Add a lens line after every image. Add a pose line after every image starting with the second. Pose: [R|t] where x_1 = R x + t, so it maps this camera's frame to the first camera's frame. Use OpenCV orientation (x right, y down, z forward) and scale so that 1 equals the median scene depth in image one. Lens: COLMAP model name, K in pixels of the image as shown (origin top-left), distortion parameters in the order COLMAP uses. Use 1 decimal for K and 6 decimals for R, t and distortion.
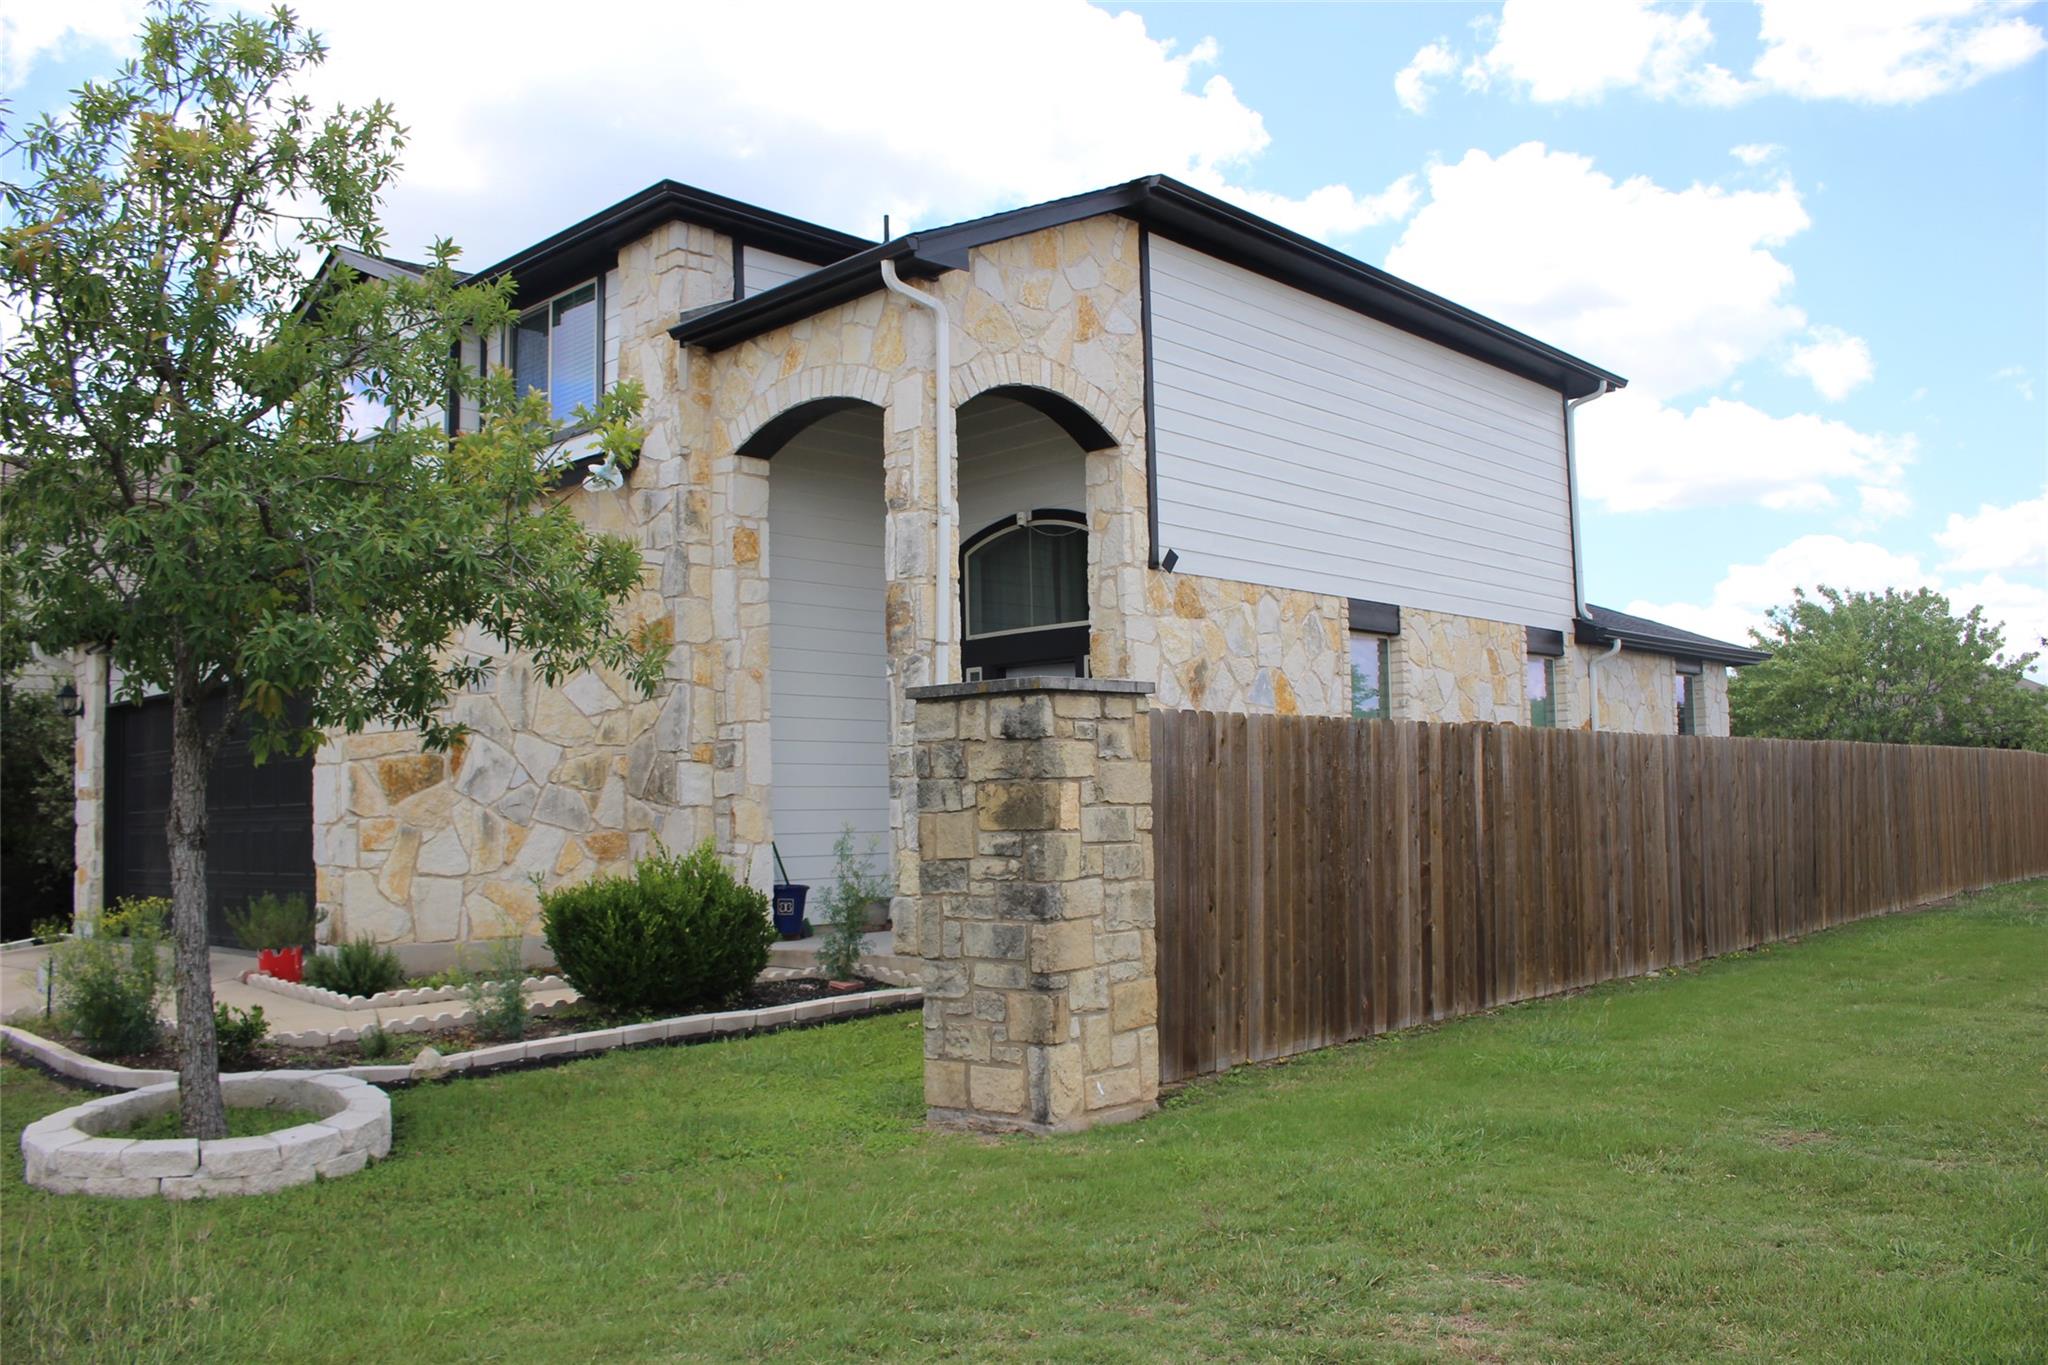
lens RADIAL K [[1689.8, 0, 1024.0], [0, 1689.8, 682.5], [0, 0, 1]] dist [-0.164345, 0.132037]
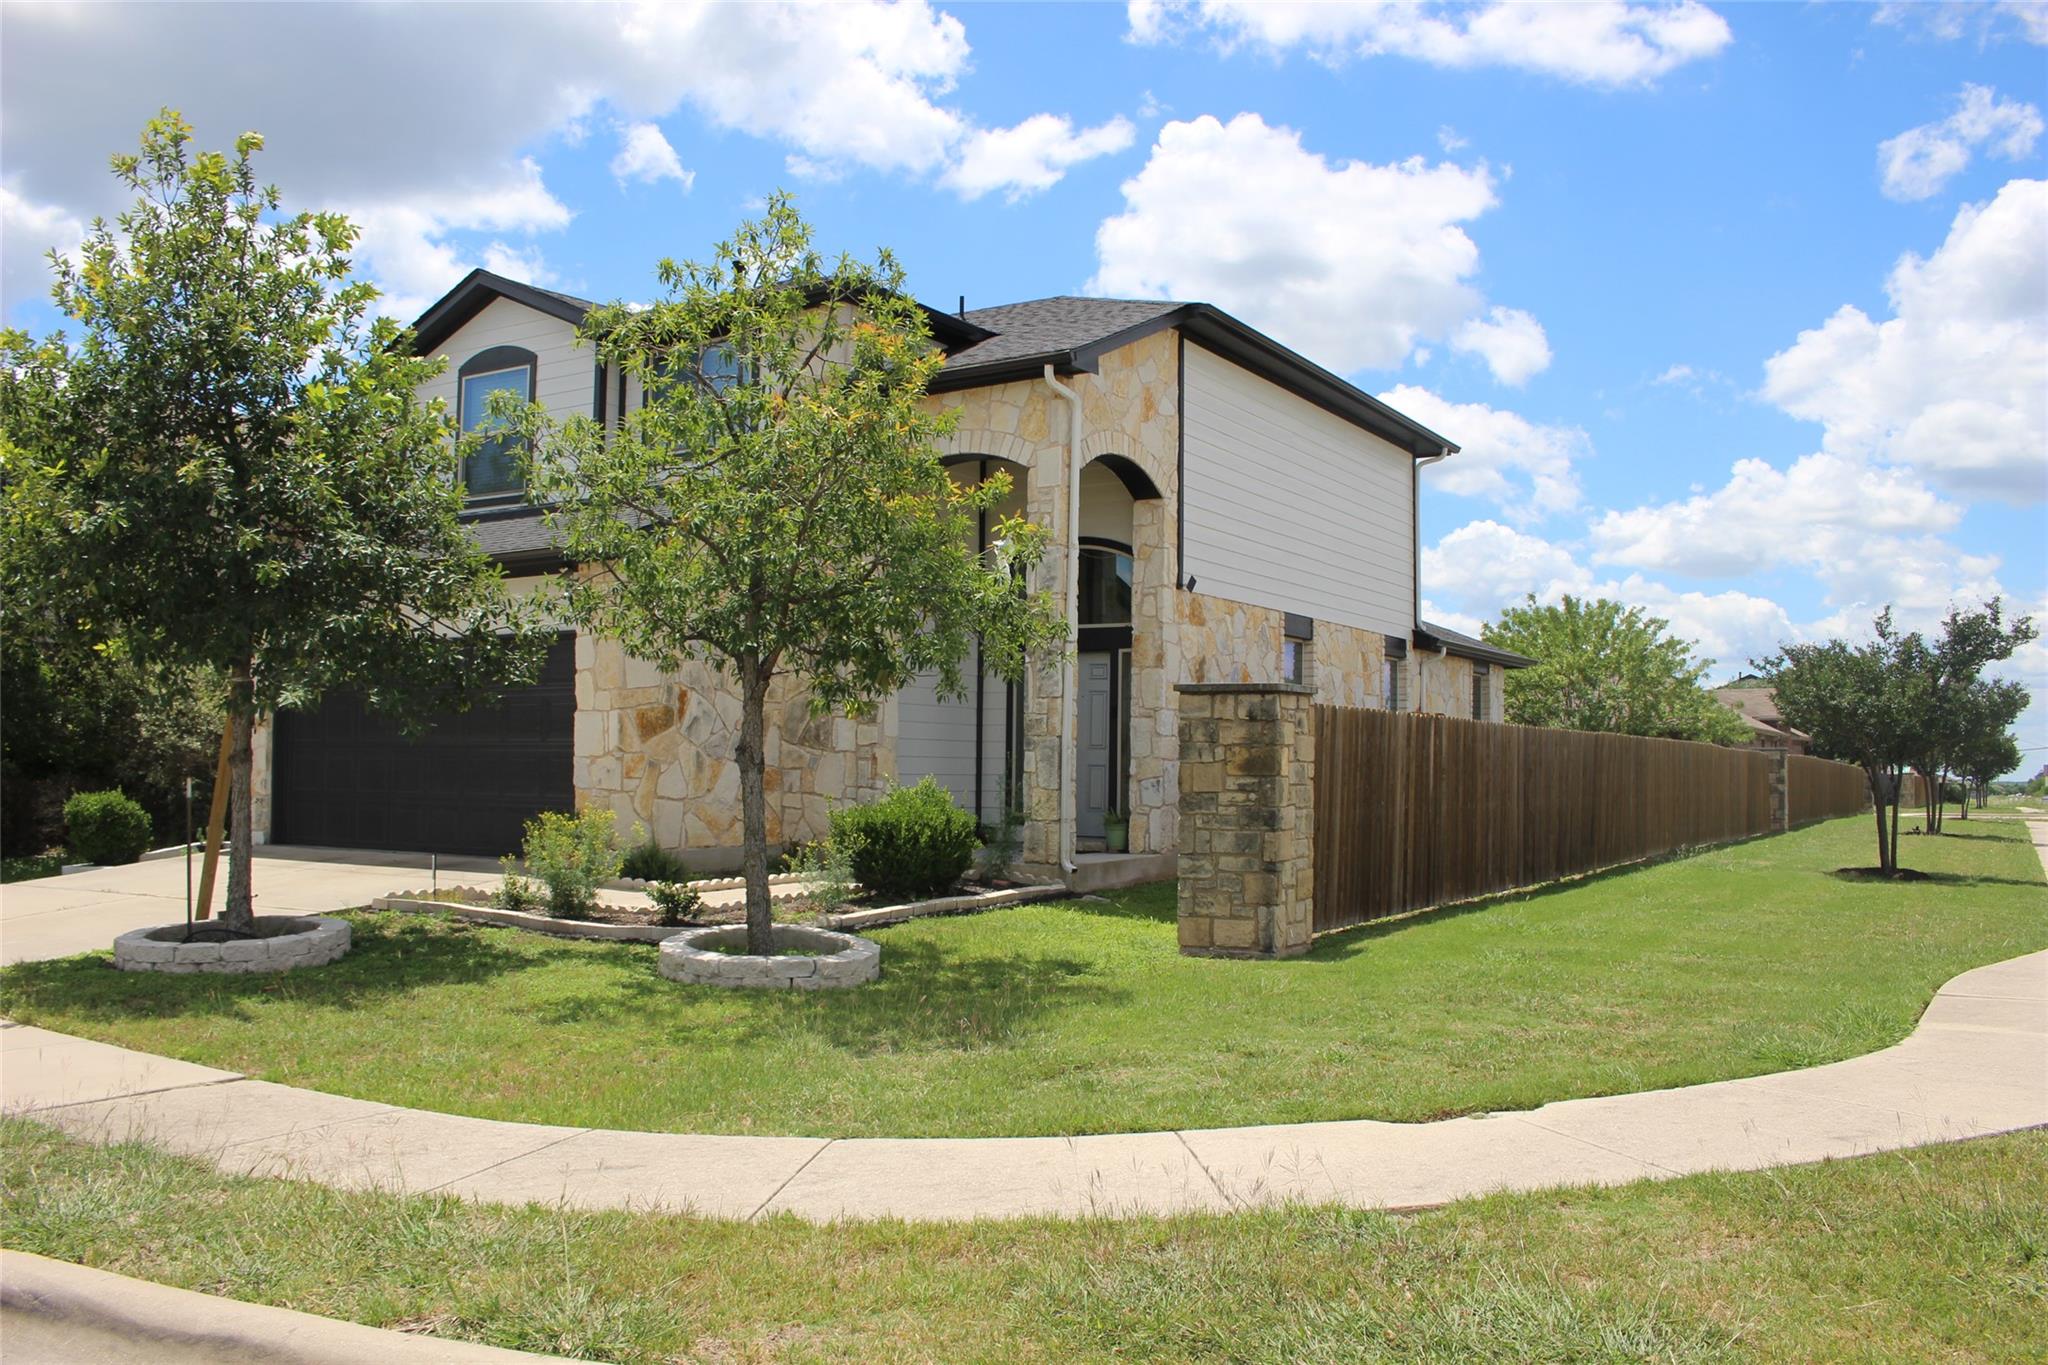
lens RADIAL K [[1689.8, 0, 1024.0], [0, 1689.8, 682.5], [0, 0, 1]] dist [-0.164345, 0.132037]
pose [[0.980172, 0.043111, 0.193401, -0.334973], [-0.048303, 0.998586, 0.022208, -0.017595], [-0.192171, -0.031110, 0.980868, -0.346985]]
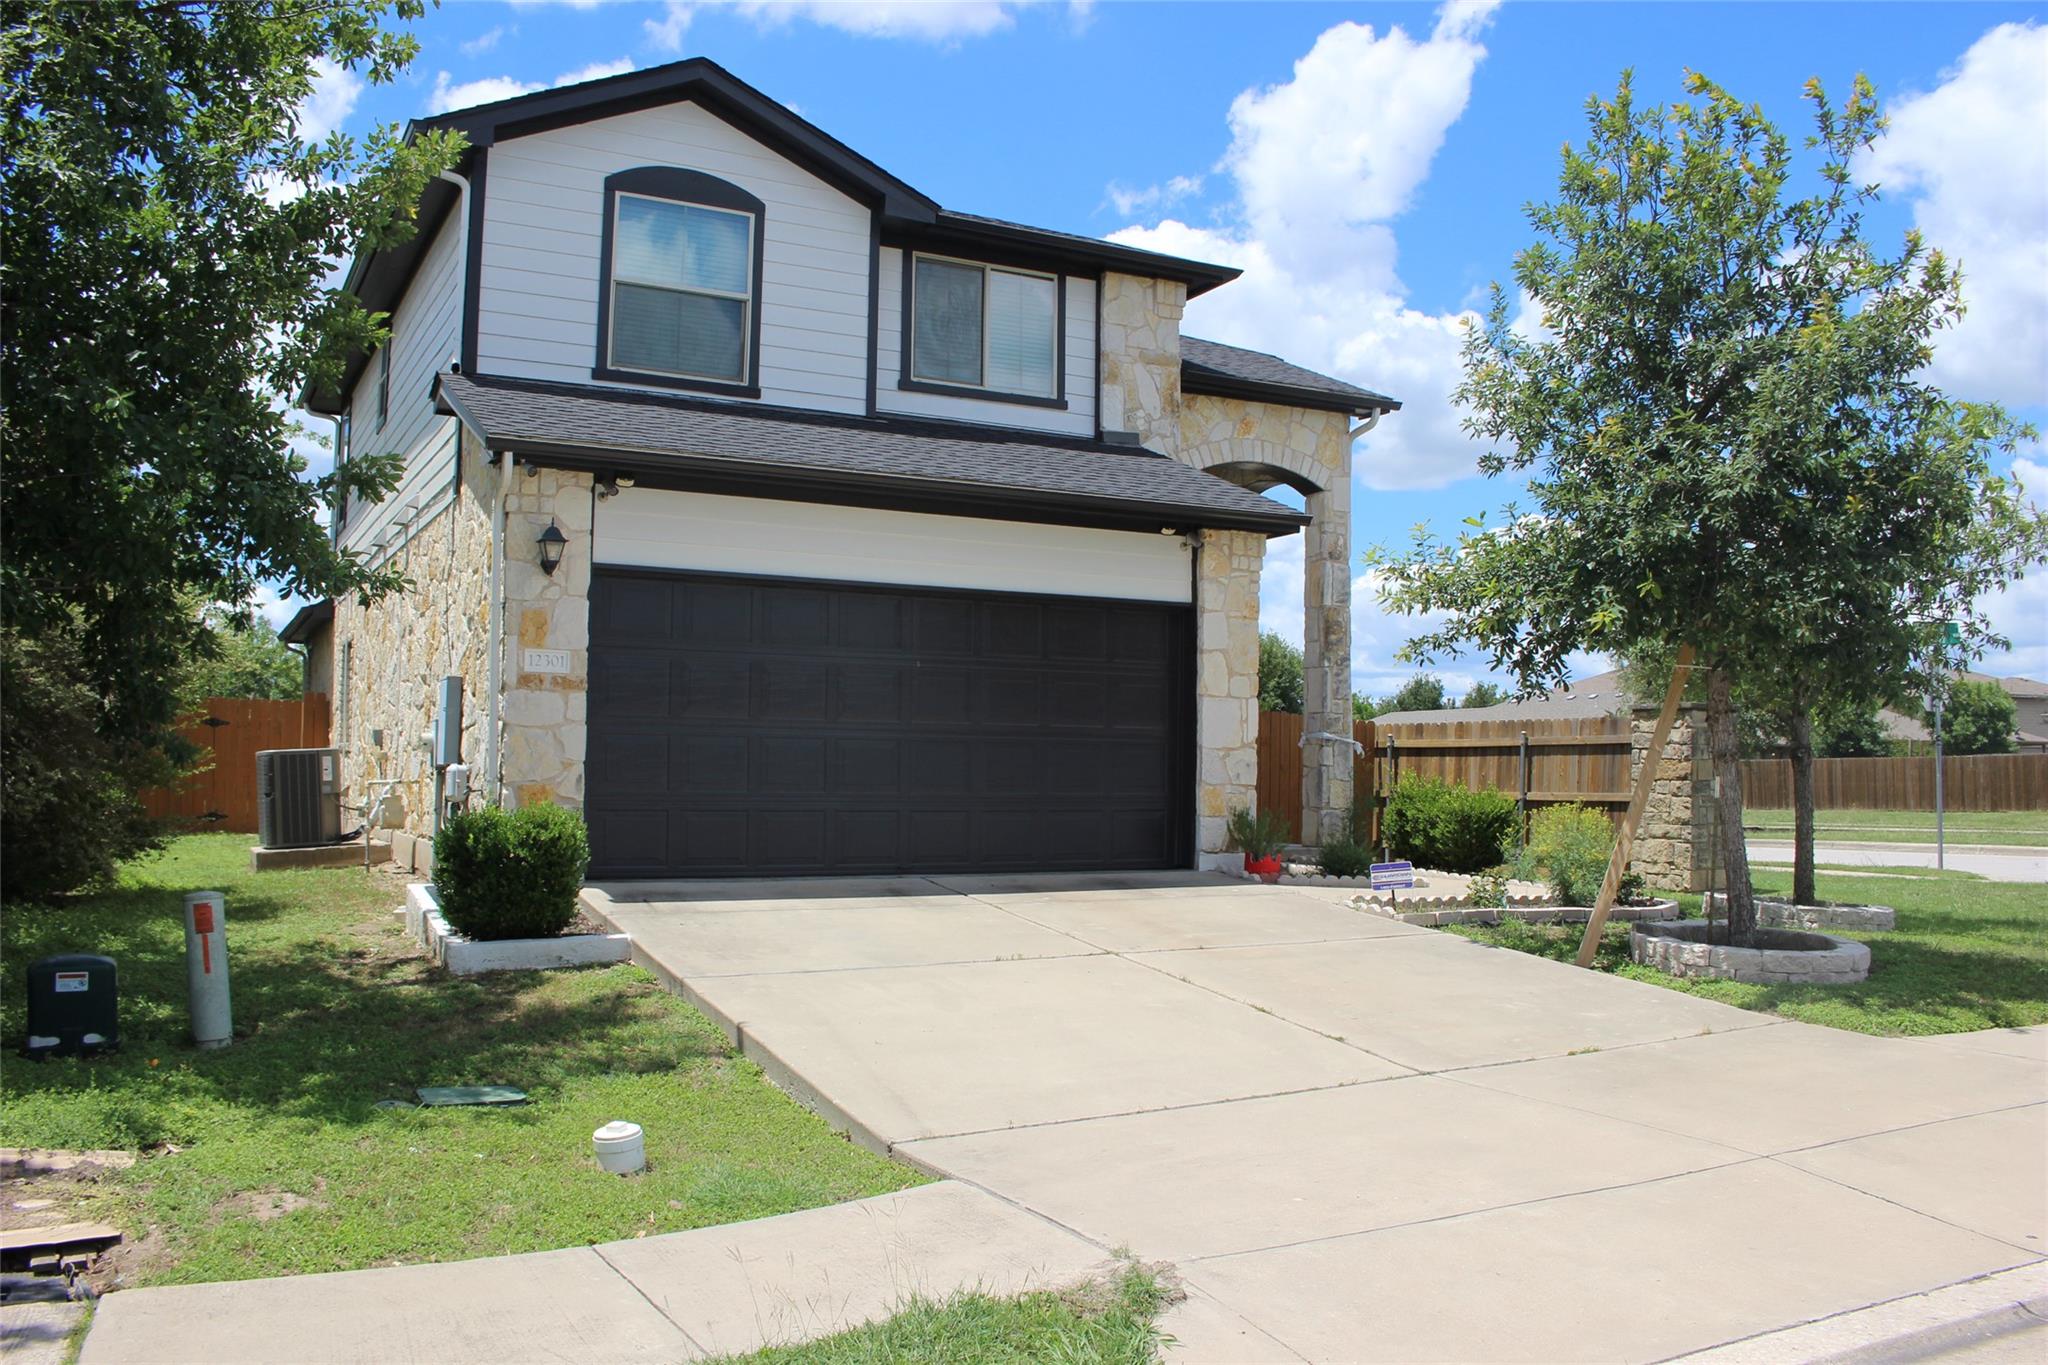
lens RADIAL K [[1689.8, 0, 1024.0], [0, 1689.8, 682.5], [0, 0, 1]] dist [-0.164345, 0.132037]
pose [[0.313742, 0.080334, 0.946104, -1.542983], [-0.094568, 0.994104, -0.053049, 0.112496], [-0.944787, -0.072827, 0.319489, 0.737205]]
